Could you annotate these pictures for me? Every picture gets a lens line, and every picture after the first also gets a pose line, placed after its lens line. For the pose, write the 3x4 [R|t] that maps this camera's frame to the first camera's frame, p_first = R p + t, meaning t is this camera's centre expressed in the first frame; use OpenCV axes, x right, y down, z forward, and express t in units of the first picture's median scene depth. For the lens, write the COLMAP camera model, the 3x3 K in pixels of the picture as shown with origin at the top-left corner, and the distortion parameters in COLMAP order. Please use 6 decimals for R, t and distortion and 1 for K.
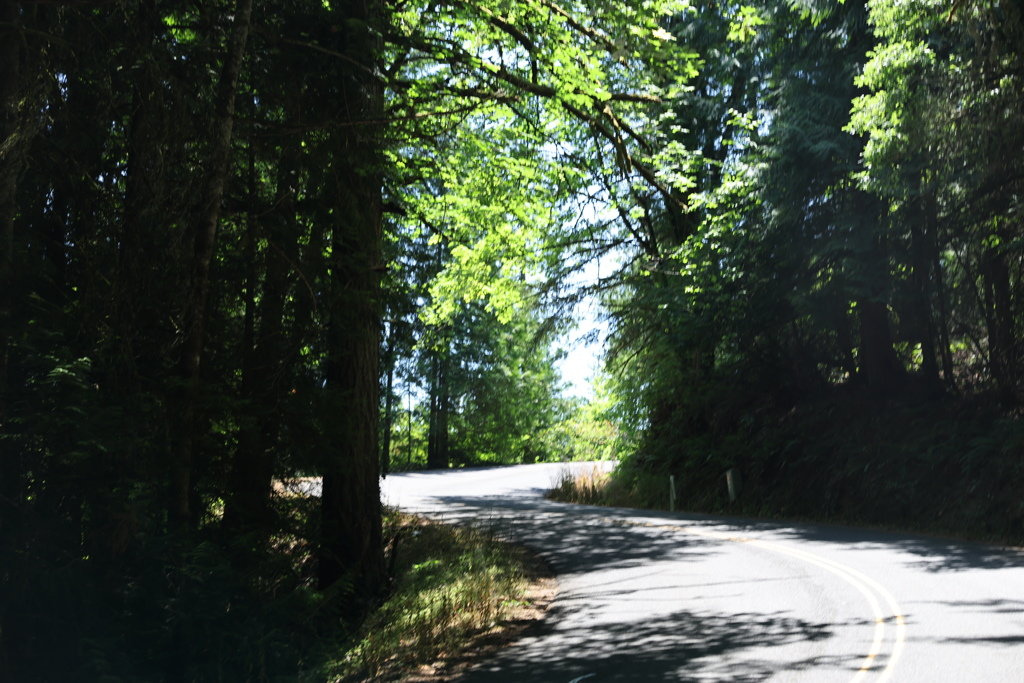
lens RADIAL K [[1655.8, 0, 541.4], [0, 1655.8, 343.6], [0, 0, 1]] dist [0.221453, 0.000000]
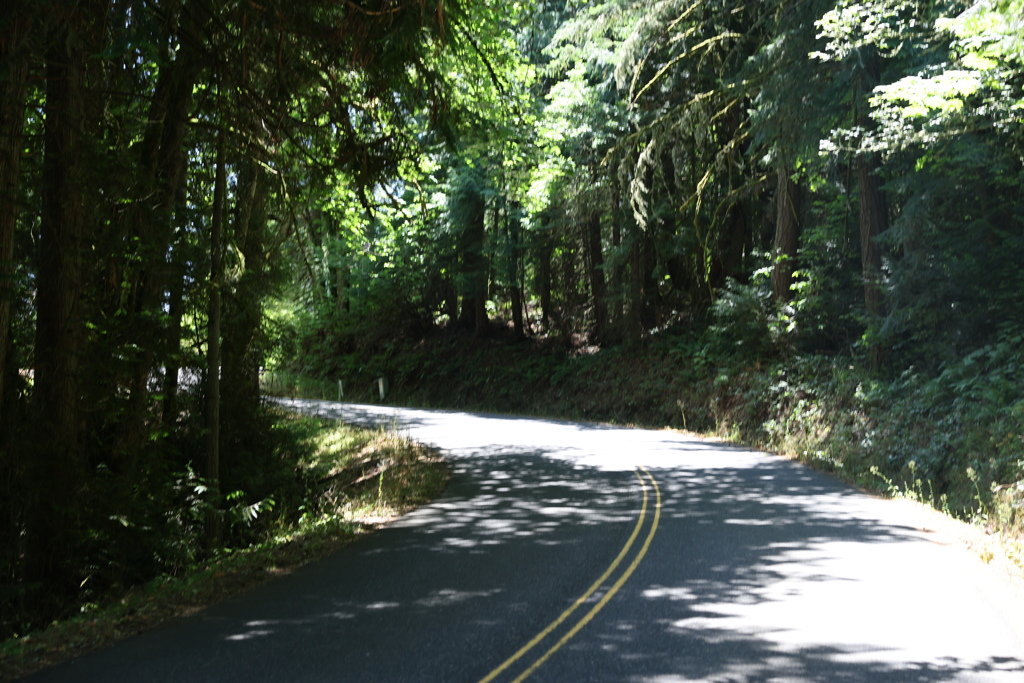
lens RADIAL K [[1548.1, 0, 513.7], [0, 1548.1, 351.0], [0, 0, 1]] dist [0.150367, 0.000000]
pose [[0.943594, 0.052071, 0.326985, -0.255076], [-0.070550, 0.996497, 0.044902, -0.023728], [-0.323502, -0.065438, 0.943962, -0.416458]]
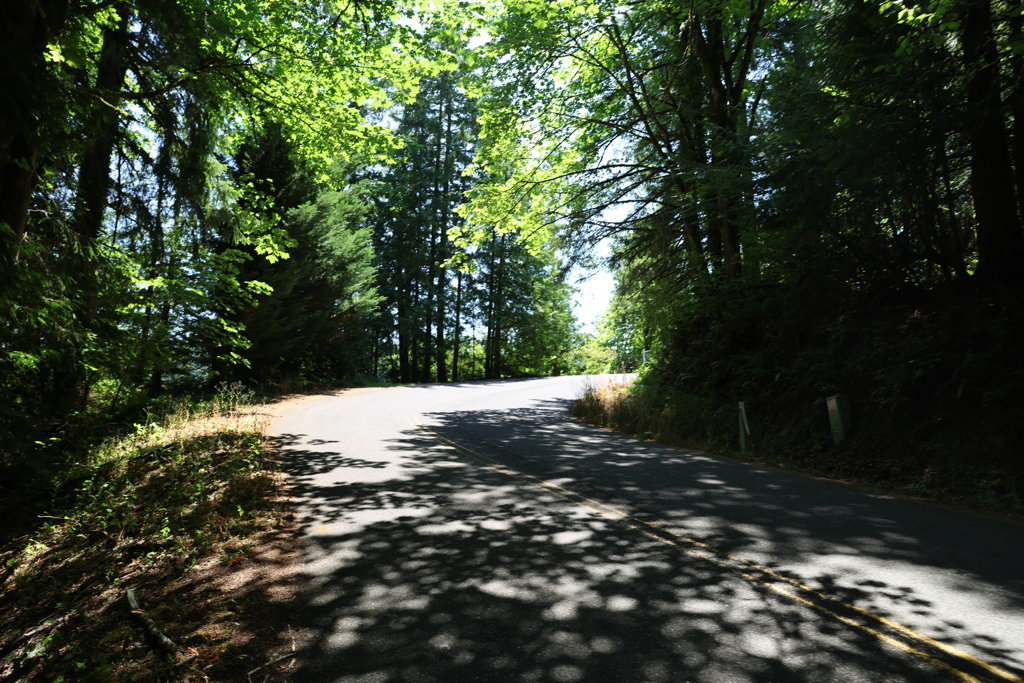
lens RADIAL K [[691.5, 0, 522.3], [0, 691.5, 342.0], [0, 0, 1]] dist [-0.070795, 0.052562]
pose [[0.998253, 0.004751, -0.058898, -0.003026], [-0.002989, 0.999546, 0.029968, 0.046702], [0.059014, -0.029740, 0.997814, 0.738010]]
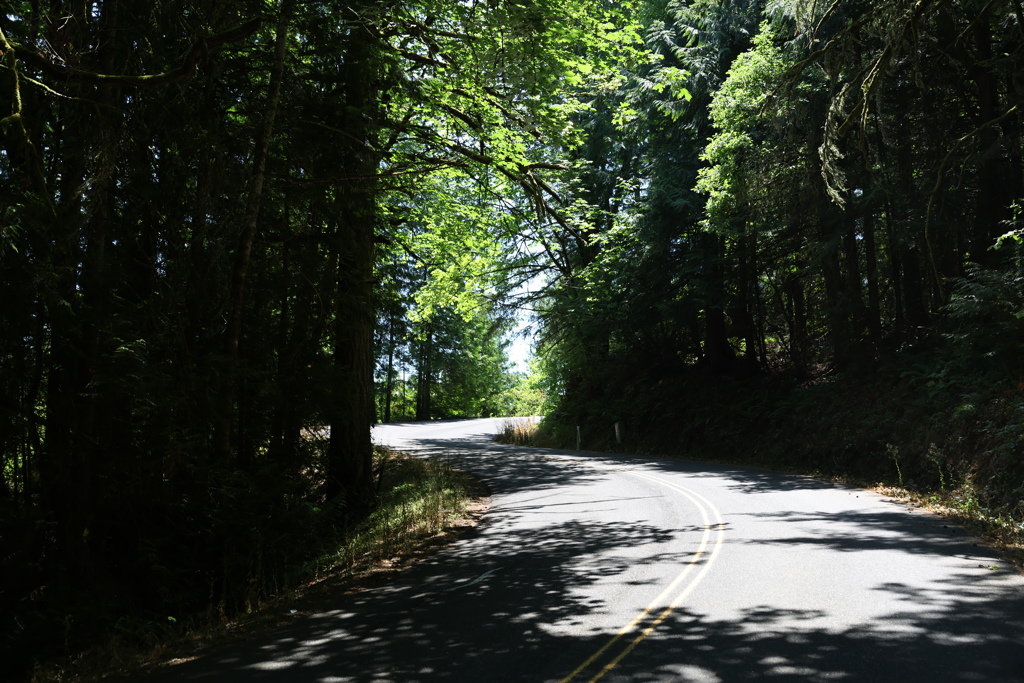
lens RADIAL K [[1106.5, 0, 533.3], [0, 1106.5, 340.7], [0, 0, 1]] dist [0.062220, 0.000000]
pose [[0.999508, 0.008772, 0.030099, 0.009402], [-0.008859, 0.999957, 0.002755, 0.001551], [-0.030073, -0.003020, 0.999543, 0.023404]]
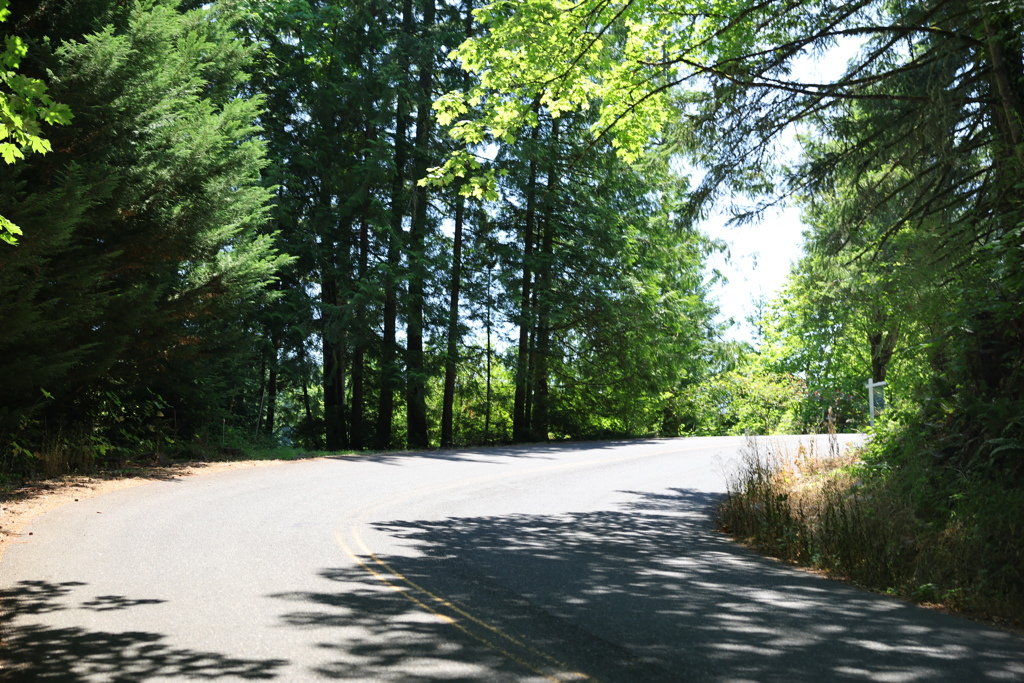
lens RADIAL K [[1480.3, 0, 527.7], [0, 1480.3, 343.0], [0, 0, 1]] dist [0.179257, 0.000000]
pose [[0.994912, 0.012241, -0.100006, -0.010747], [-0.010466, 0.999779, 0.018253, 0.048458], [0.100207, -0.017113, 0.994819, 0.775057]]
